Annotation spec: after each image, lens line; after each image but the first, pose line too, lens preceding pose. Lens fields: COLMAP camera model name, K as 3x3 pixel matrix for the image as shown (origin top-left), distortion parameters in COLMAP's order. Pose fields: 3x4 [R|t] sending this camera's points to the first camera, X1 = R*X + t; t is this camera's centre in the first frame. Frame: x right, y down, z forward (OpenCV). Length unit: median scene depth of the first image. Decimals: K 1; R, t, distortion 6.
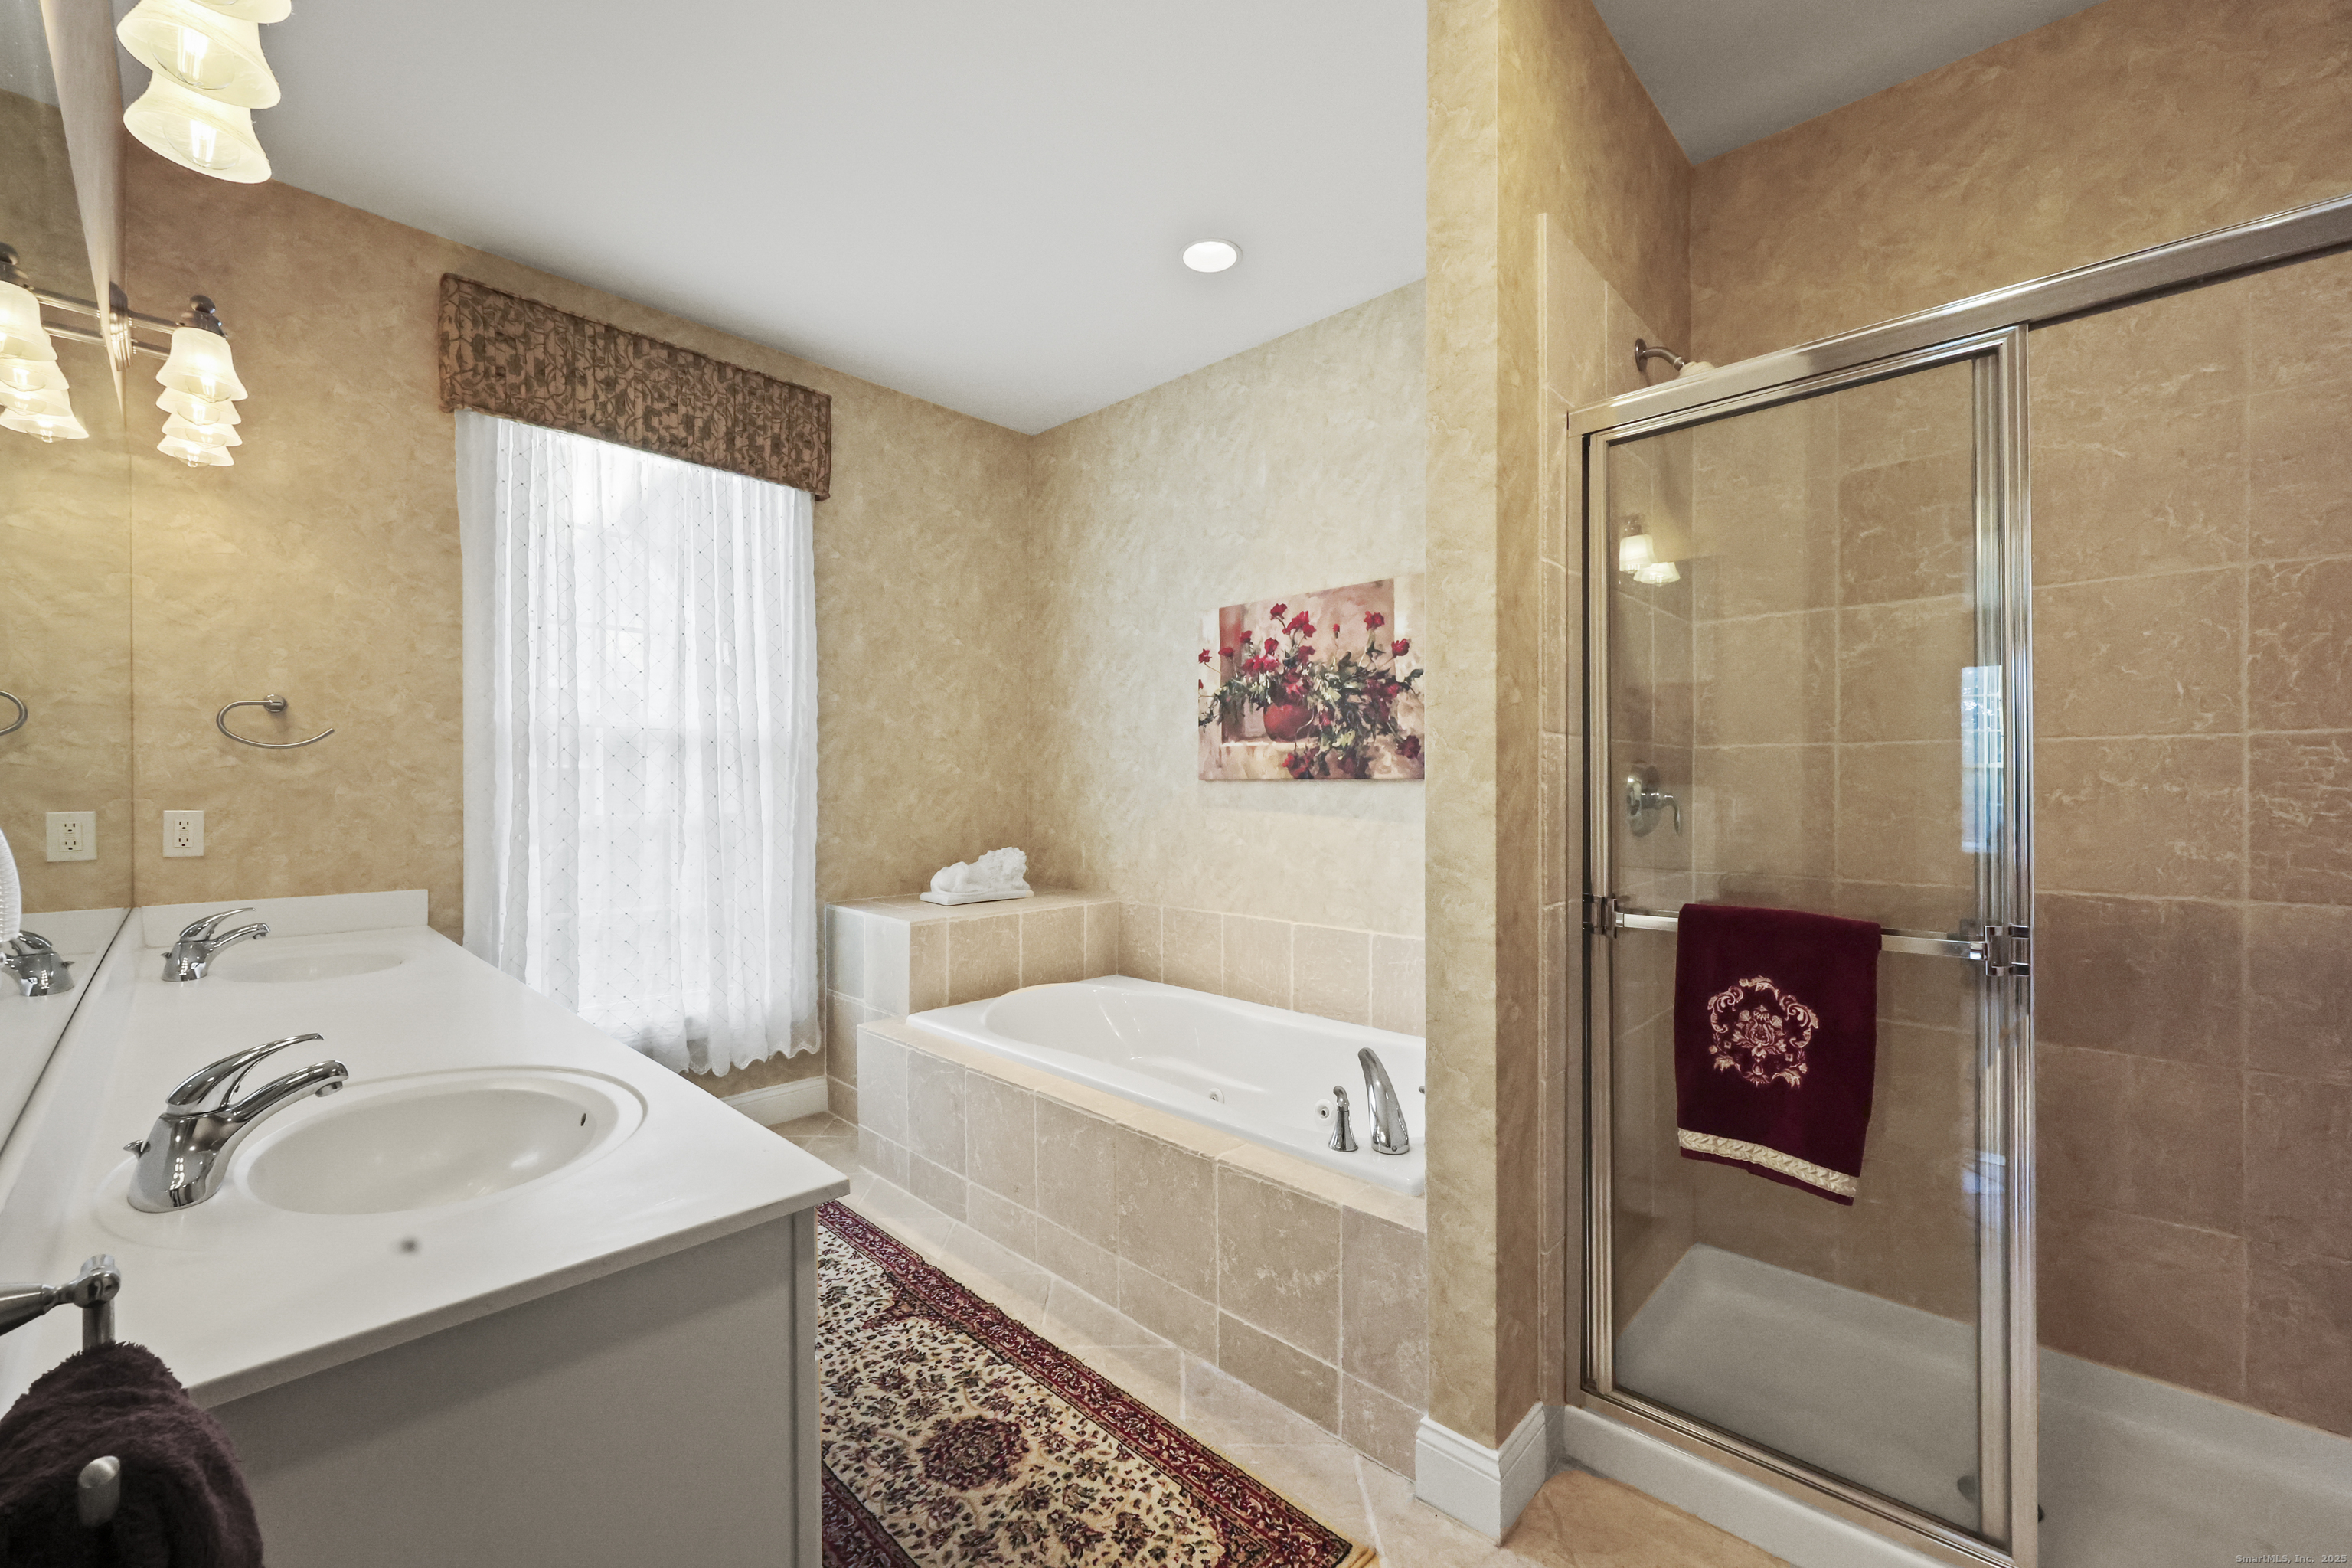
lens RADIAL K [[942.5, 0, 1183.1], [0, 942.5, 792.2], [0, 0, 1]] dist [0.002440, -0.000128]
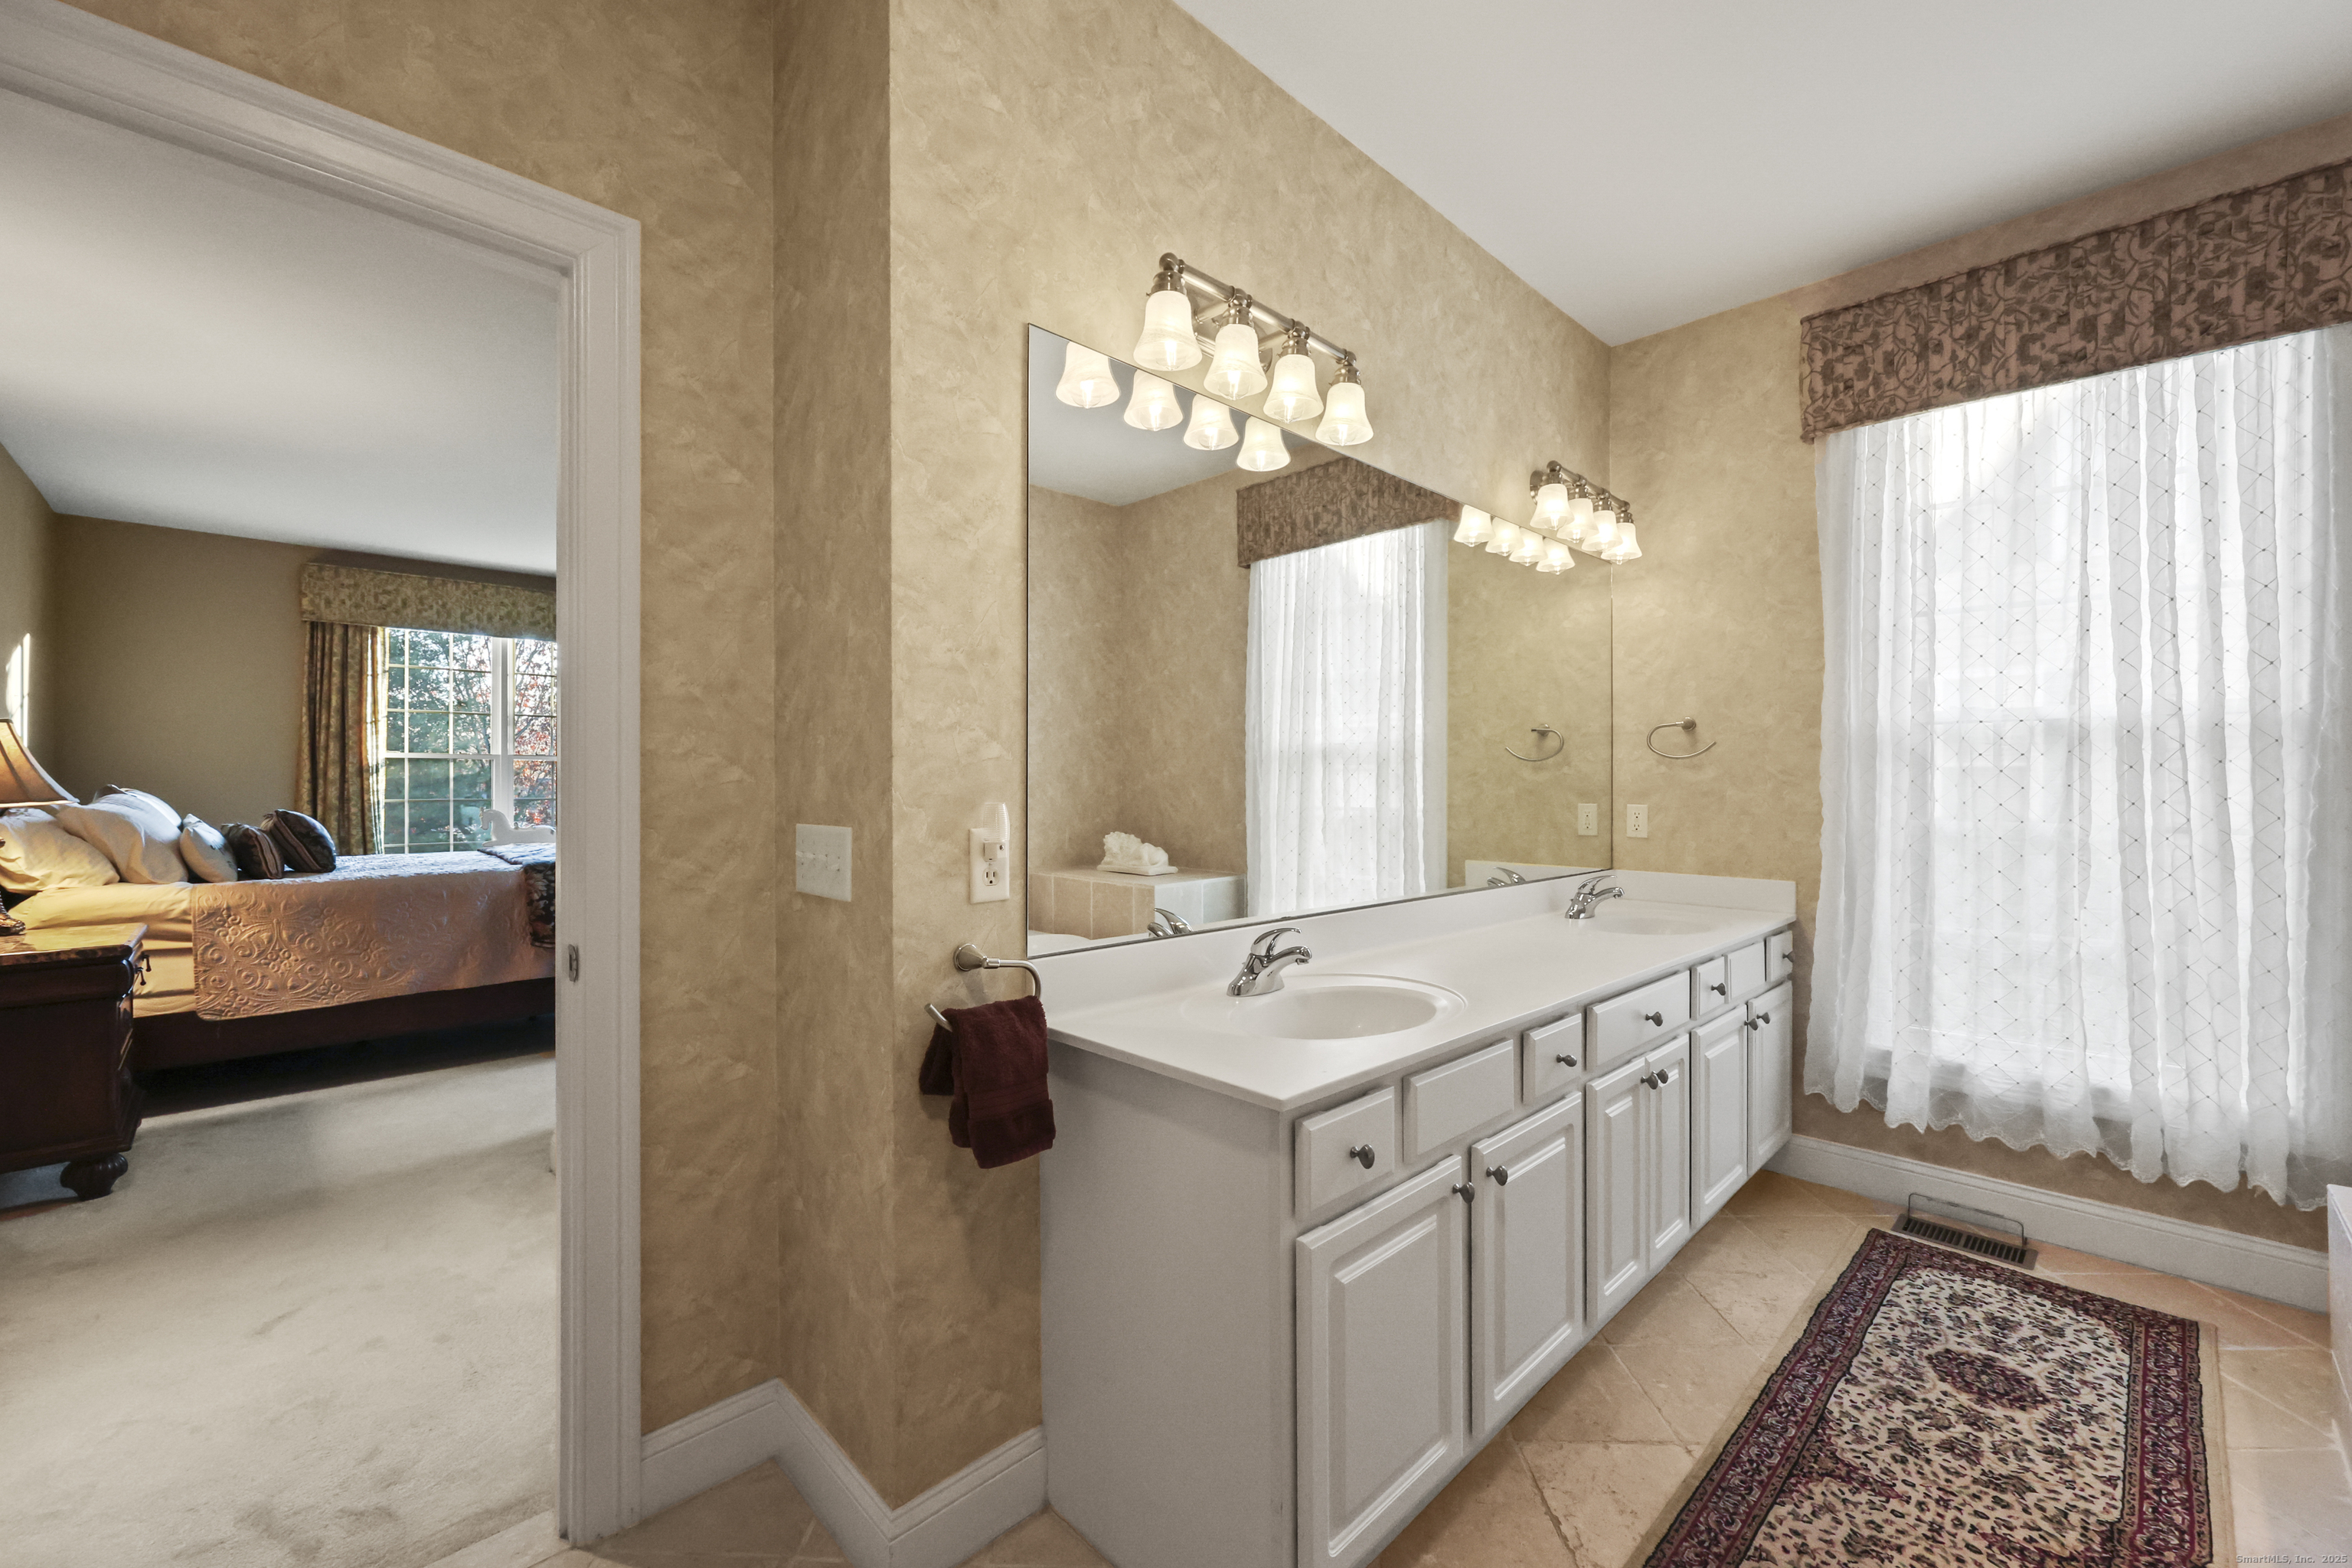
lens RADIAL K [[942.5, 0, 1183.3], [0, 942.5, 779.8], [0, 0, 1]] dist [0.002440, -0.000128]
pose [[-0.029827, -0.003867, -0.999548, 0.319607], [-0.008781, 0.999955, -0.003607, -0.005883], [0.999517, 0.008669, -0.029860, 0.310013]]
